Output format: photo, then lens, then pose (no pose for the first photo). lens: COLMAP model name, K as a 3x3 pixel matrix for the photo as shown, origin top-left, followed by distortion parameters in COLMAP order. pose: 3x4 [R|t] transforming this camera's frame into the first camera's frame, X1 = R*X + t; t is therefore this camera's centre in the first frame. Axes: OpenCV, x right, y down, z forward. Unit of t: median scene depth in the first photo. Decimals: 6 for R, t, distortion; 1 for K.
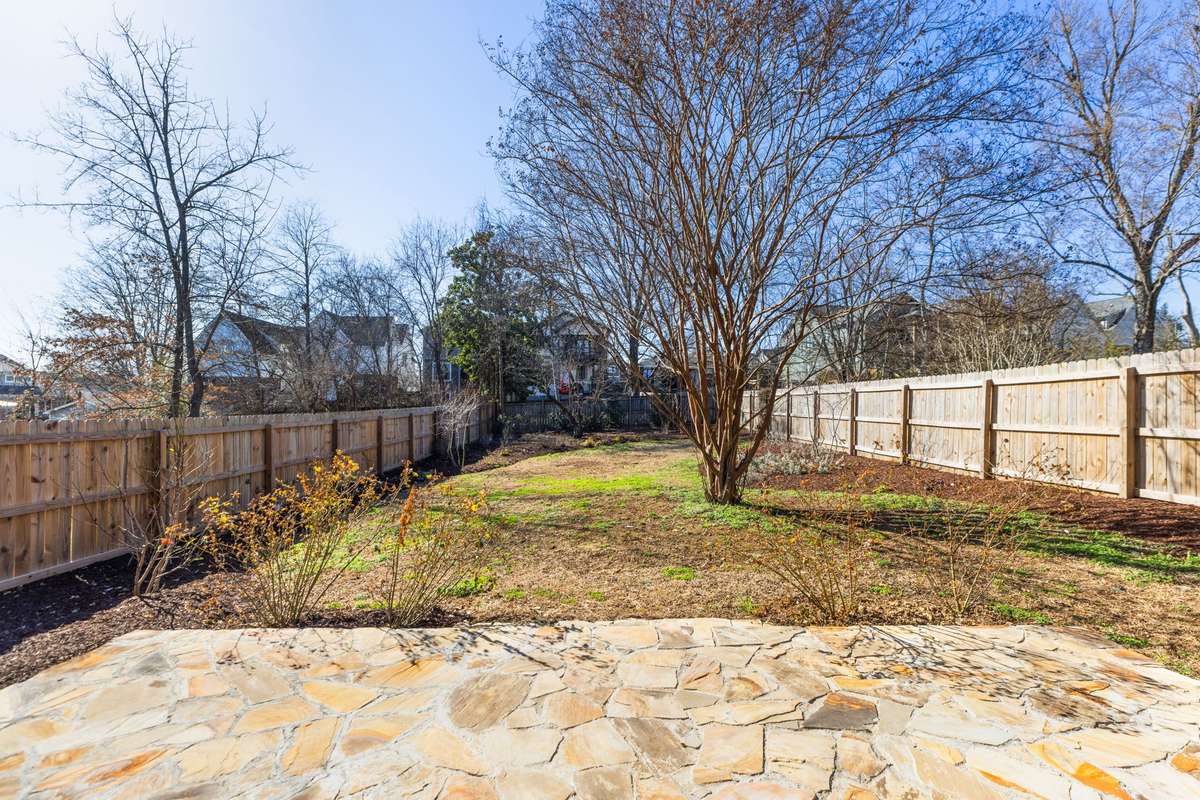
lens RADIAL K [[538.4, 0, 601.7], [0, 538.4, 400.3], [0, 0, 1]] dist [0.001916, 0.000256]
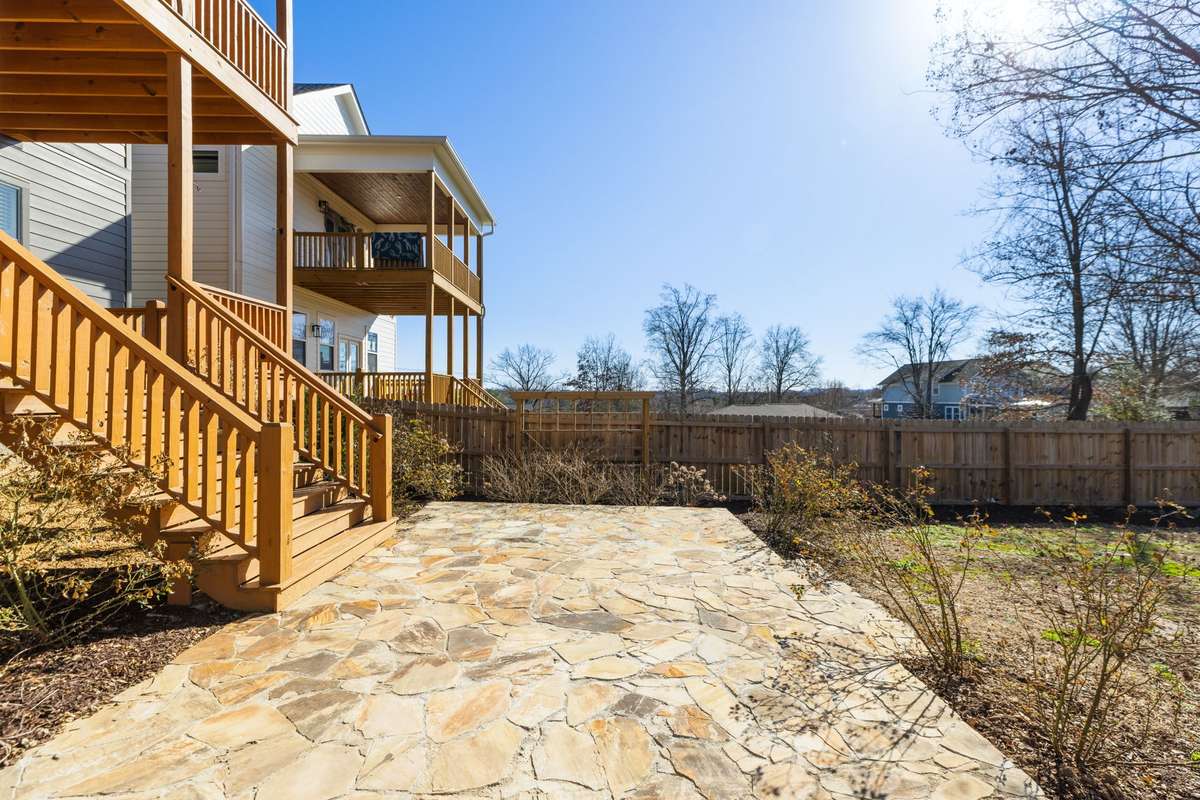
lens RADIAL K [[538.4, 0, 599.5], [0, 538.4, 397.4], [0, 0, 1]] dist [0.001916, 0.000256]
pose [[-0.014668, -0.001307, -0.999892, 0.854332], [-0.000954, 0.999999, -0.001293, -0.027751], [0.999892, 0.000935, -0.014669, 0.286523]]
